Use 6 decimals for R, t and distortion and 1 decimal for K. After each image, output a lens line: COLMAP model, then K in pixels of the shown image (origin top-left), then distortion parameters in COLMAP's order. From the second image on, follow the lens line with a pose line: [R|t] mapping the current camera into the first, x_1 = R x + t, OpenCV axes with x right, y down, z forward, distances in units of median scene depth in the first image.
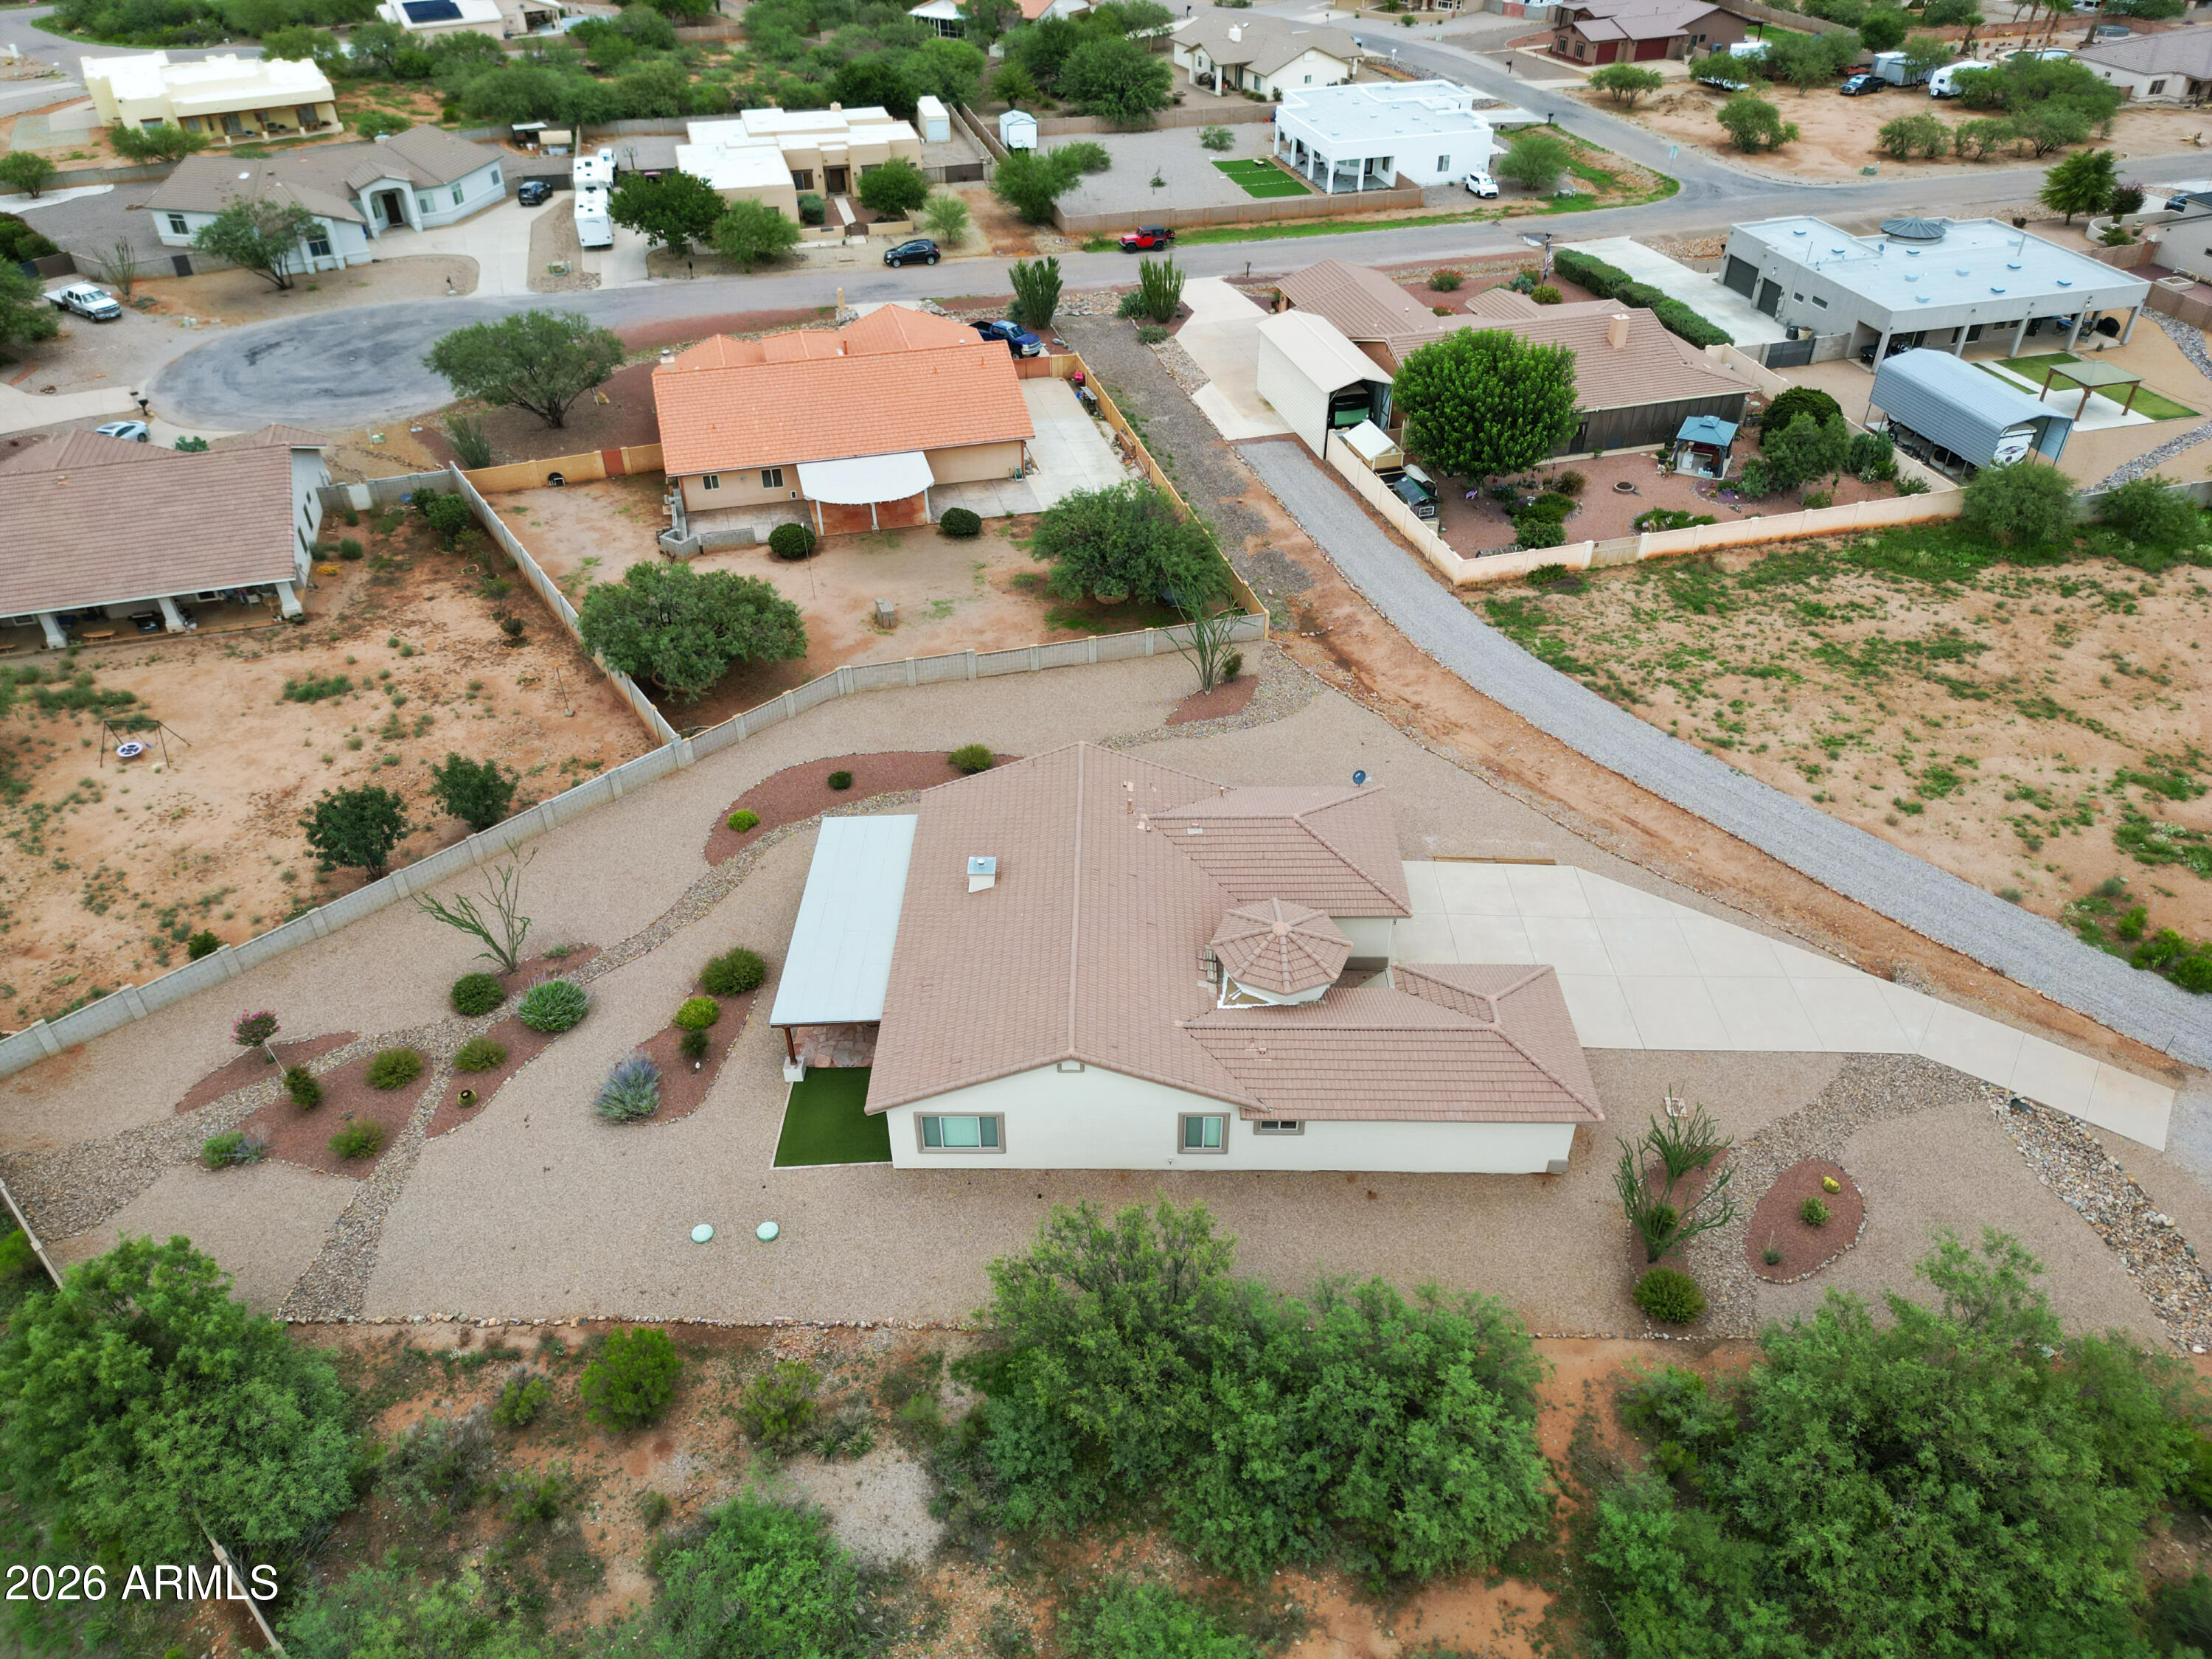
lens RADIAL K [[1544.6, 0, 1106.0], [0, 1544.6, 829.5], [0, 0, 1]] dist [0.071794, -0.072349]
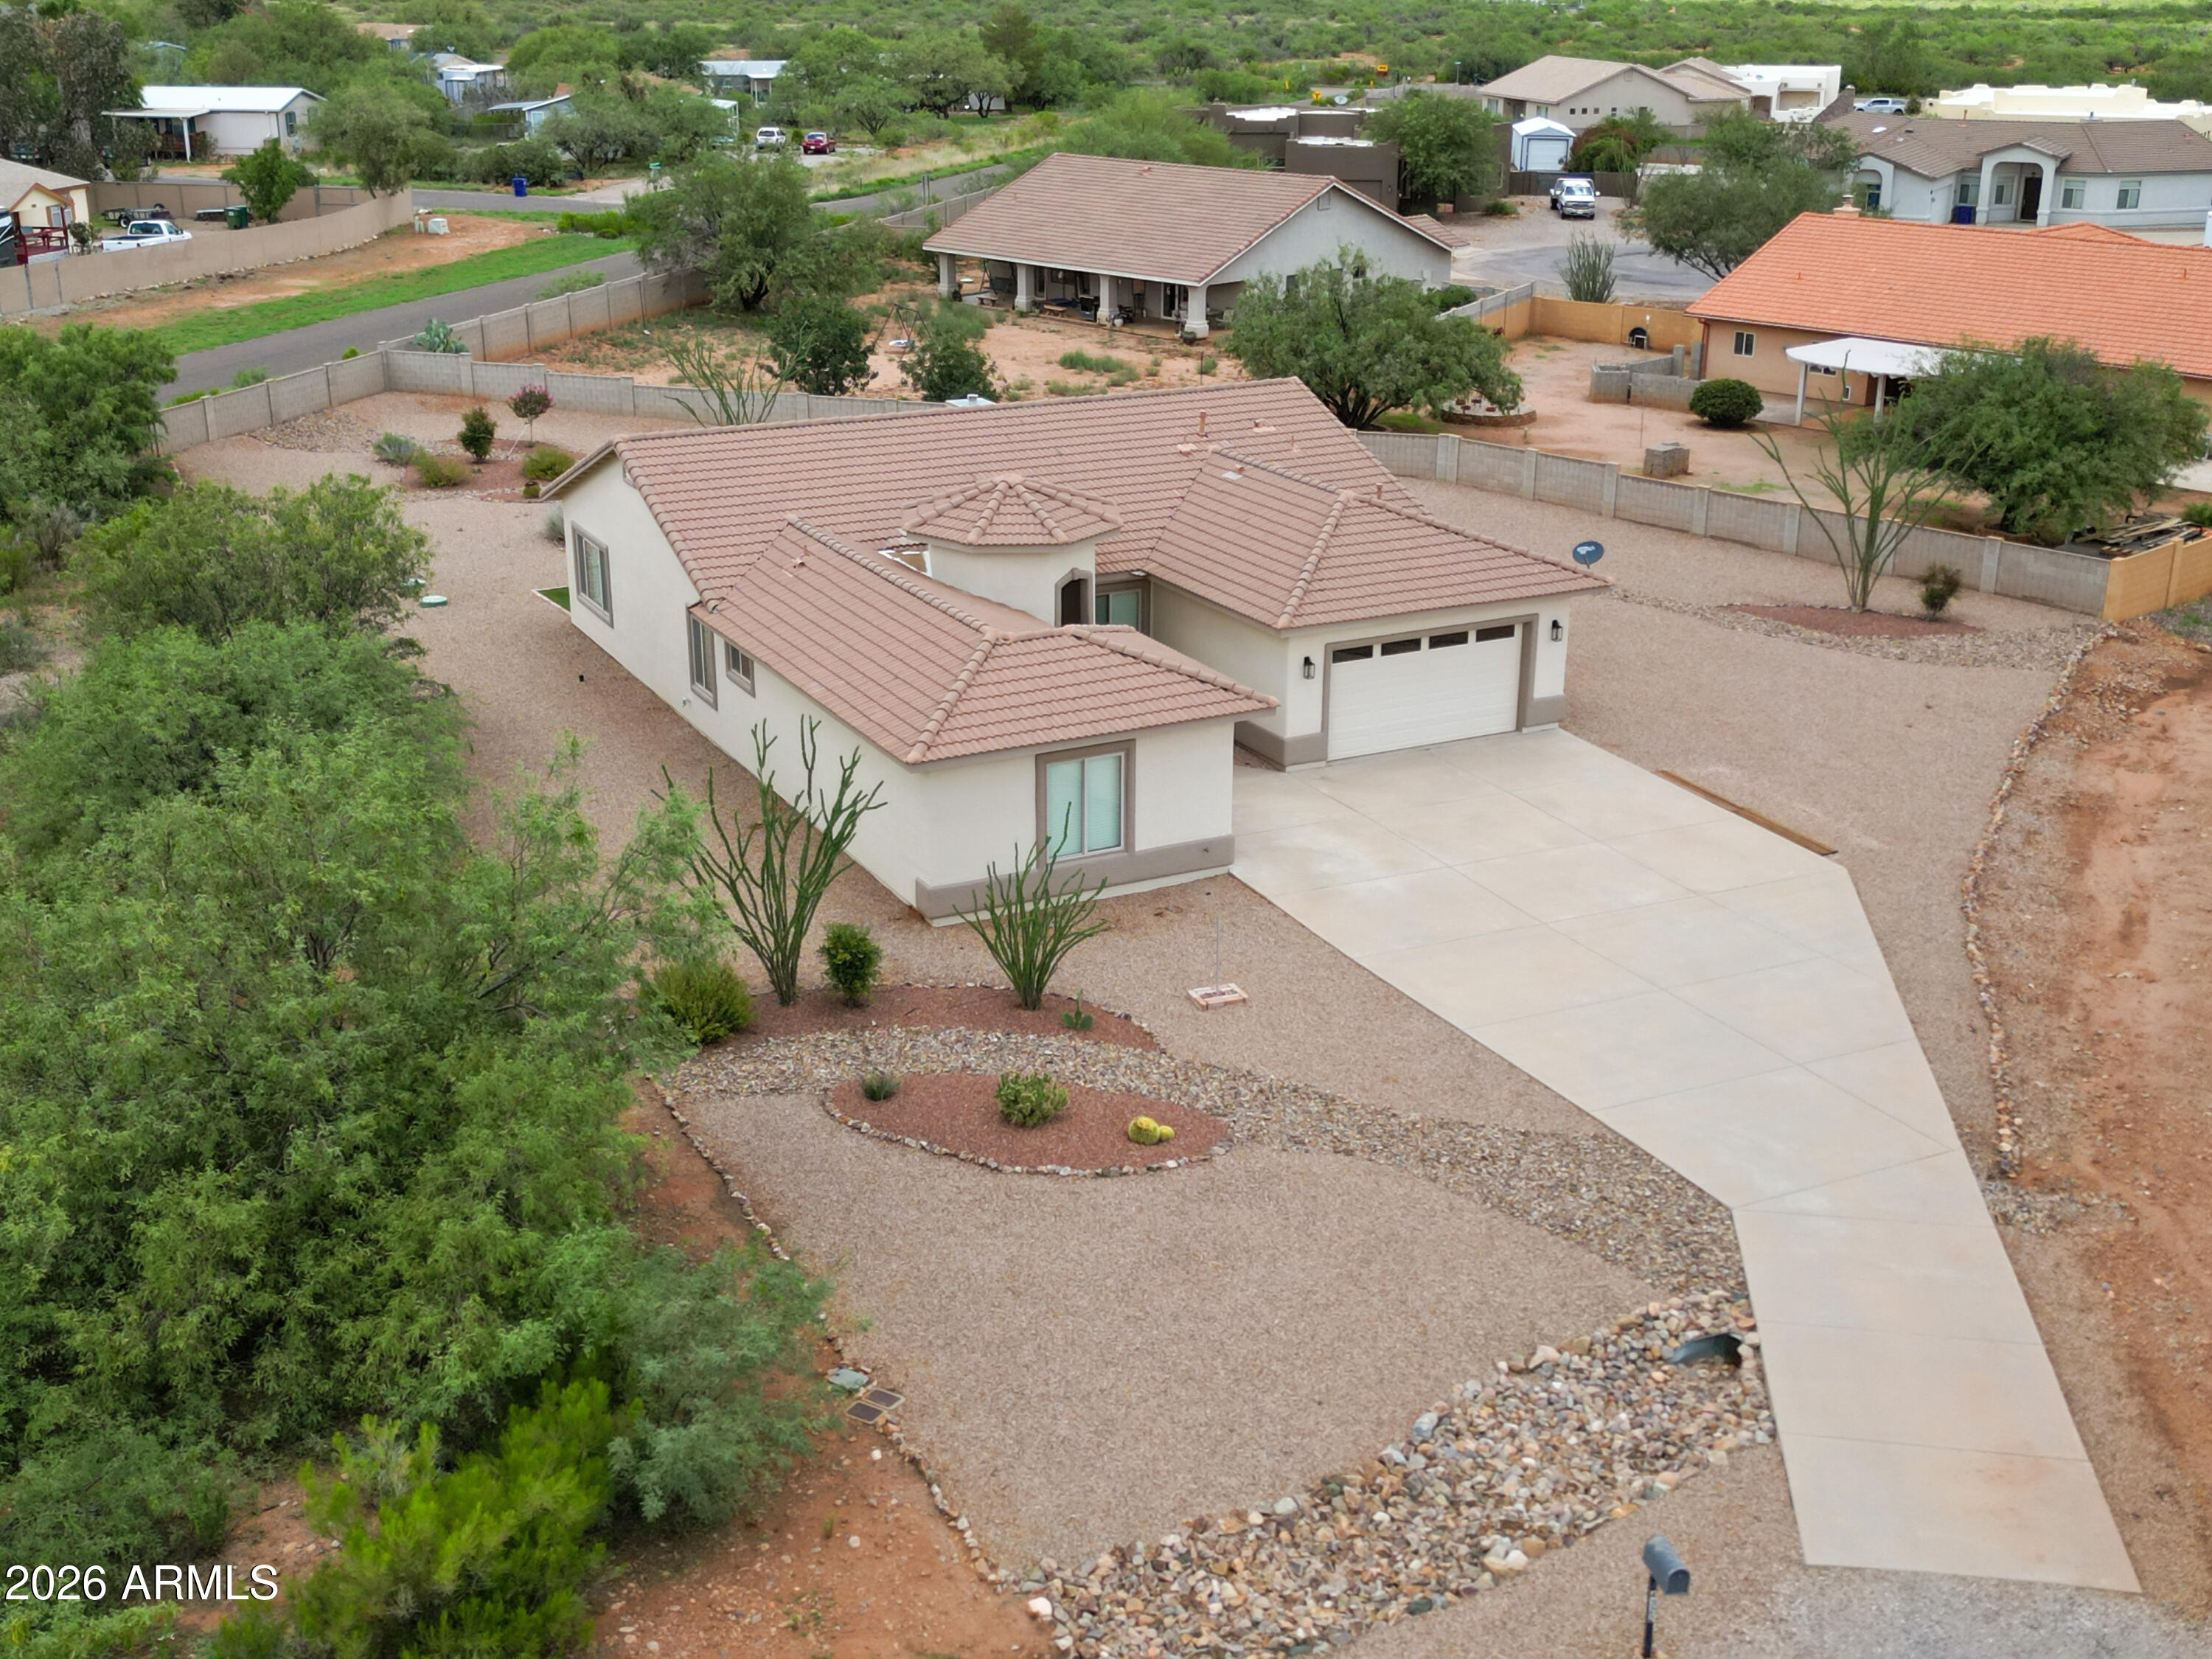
lens RADIAL K [[2468.8, 0, 1106.0], [0, 2468.8, 829.5], [0, 0, 1]] dist [0.110717, -0.225648]
pose [[0.464623, 0.306653, -0.830716, 0.794925], [-0.539636, 0.841851, 0.008943, 0.122571], [0.702082, 0.444129, 0.556624, 0.447304]]
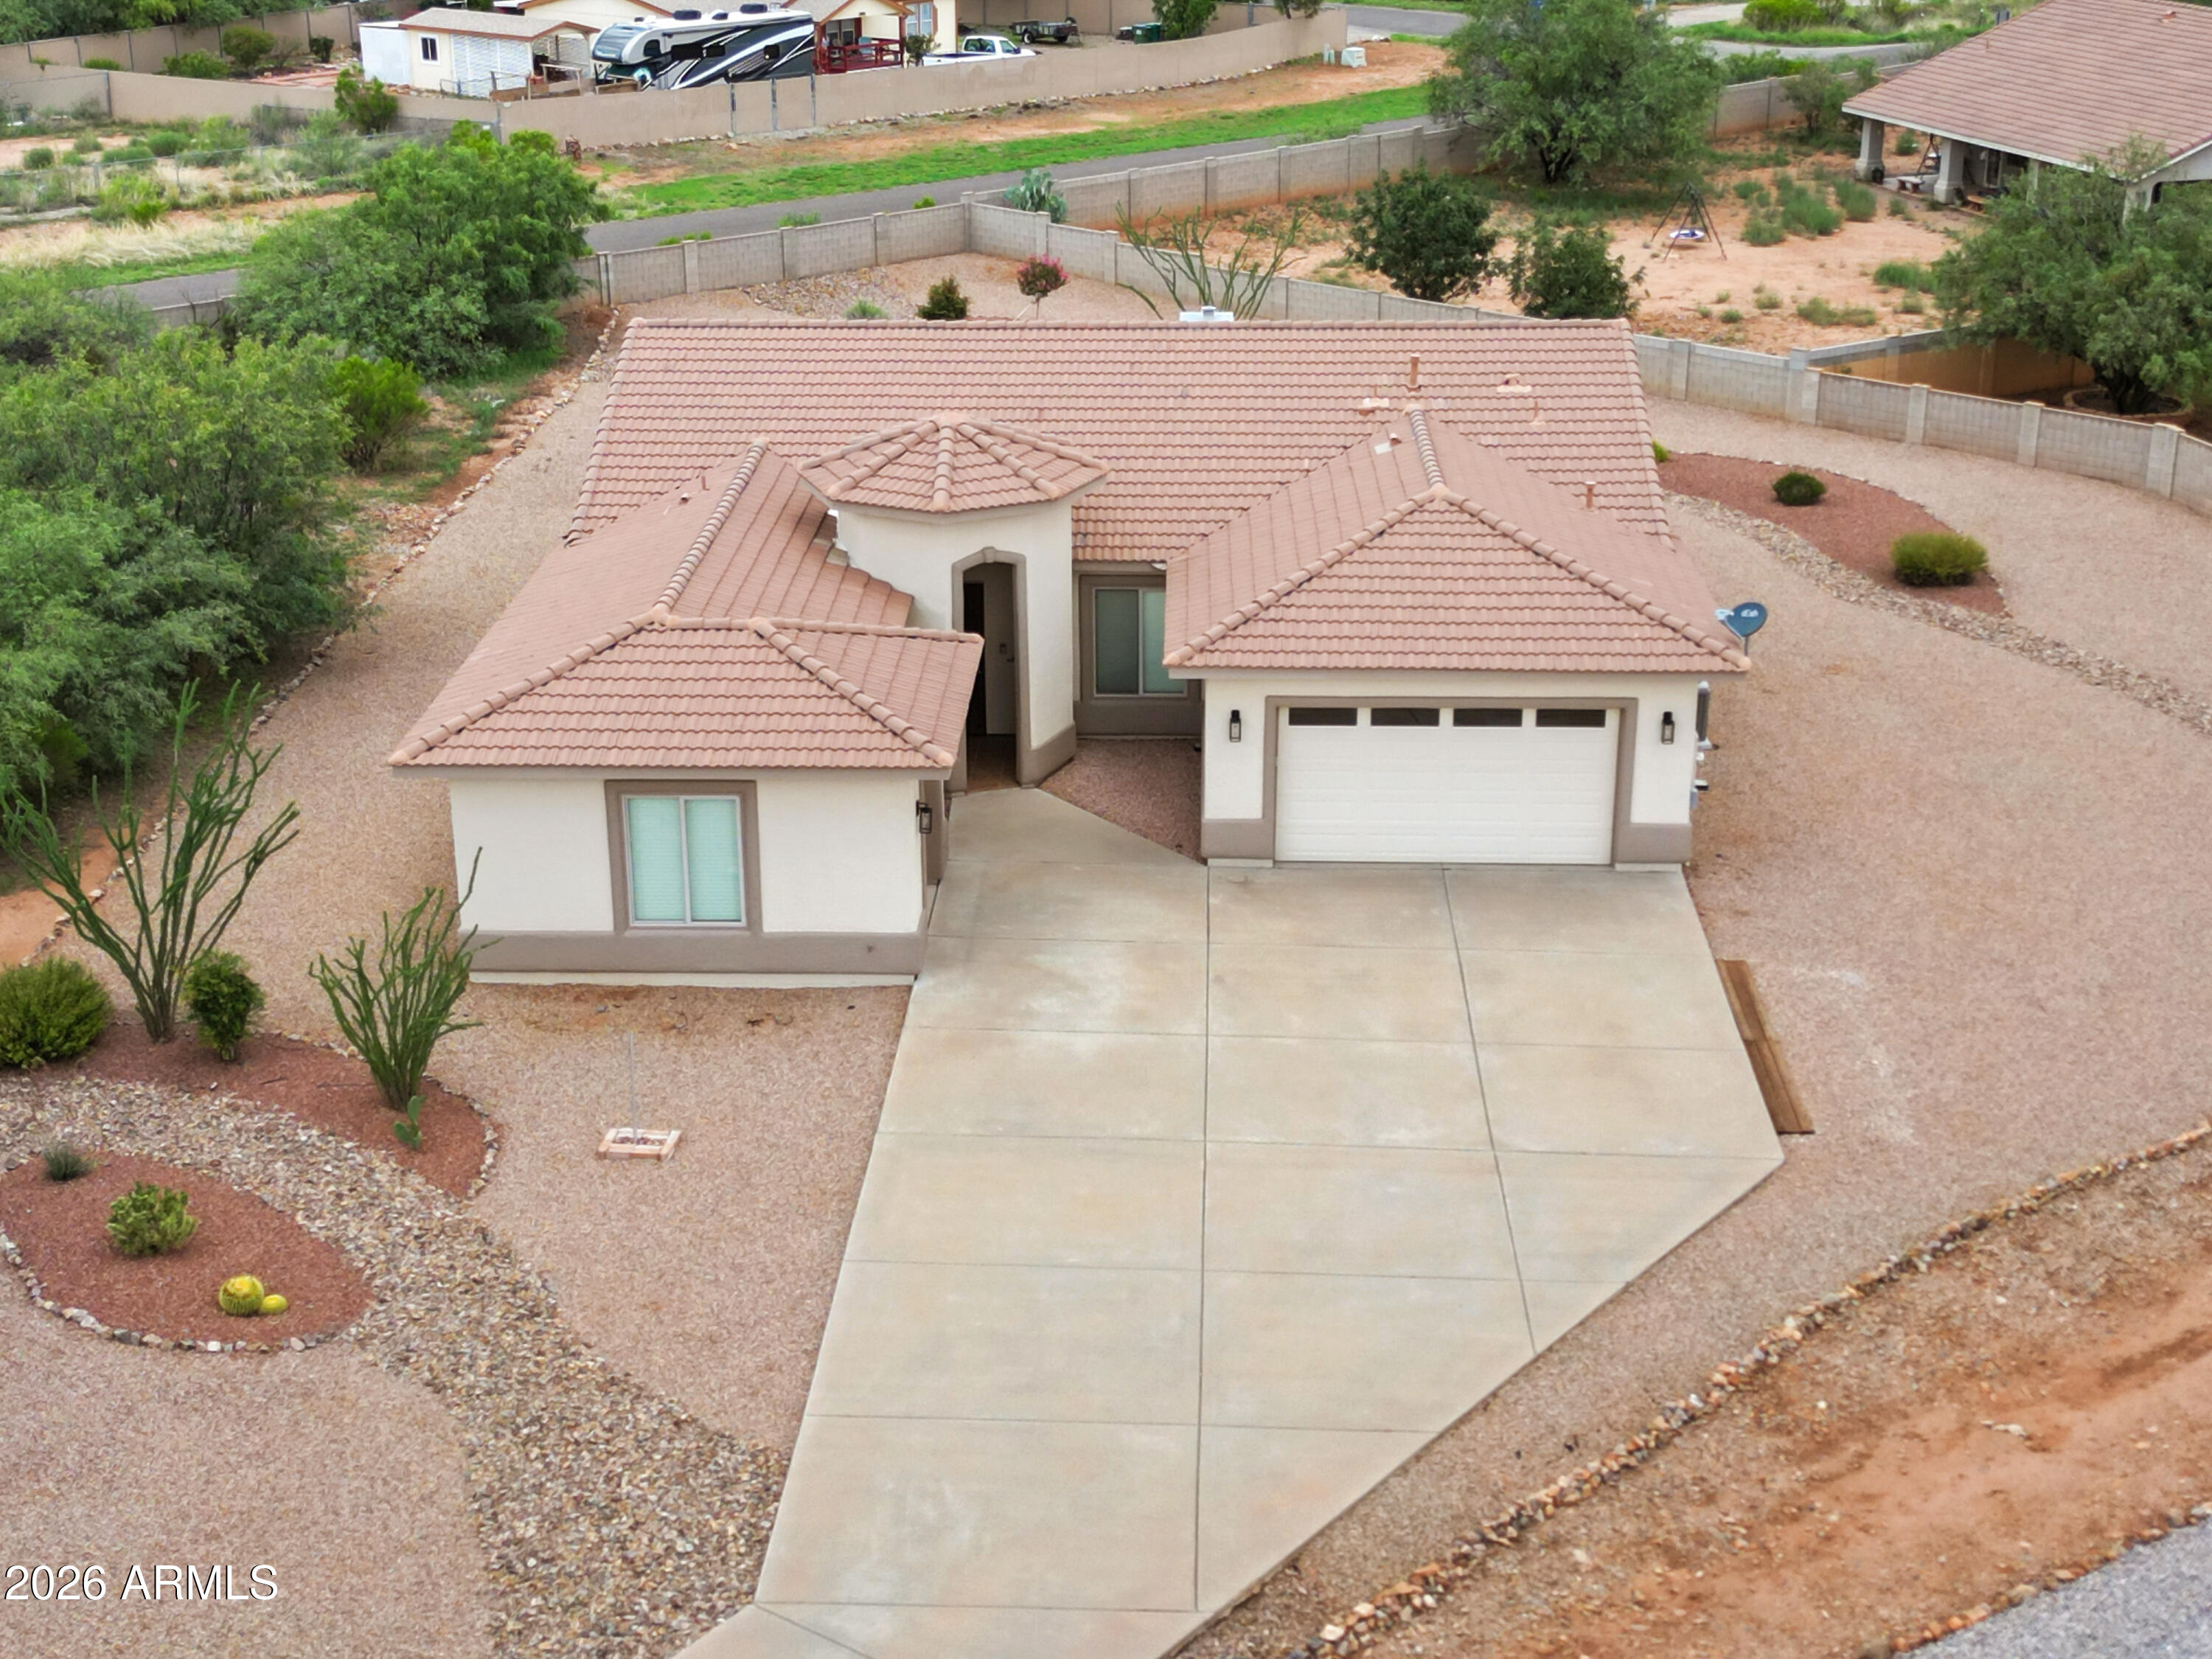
lens RADIAL K [[3074.8, 0, 1117.9], [0, 3074.8, 820.3], [0, 0, 1]] dist [0.181858, -0.625162]
pose [[-0.020368, 0.346091, -0.937980, 0.812884], [-0.602681, 0.744307, 0.287718, -0.112283], [0.797722, 0.571163, 0.193422, 0.759592]]
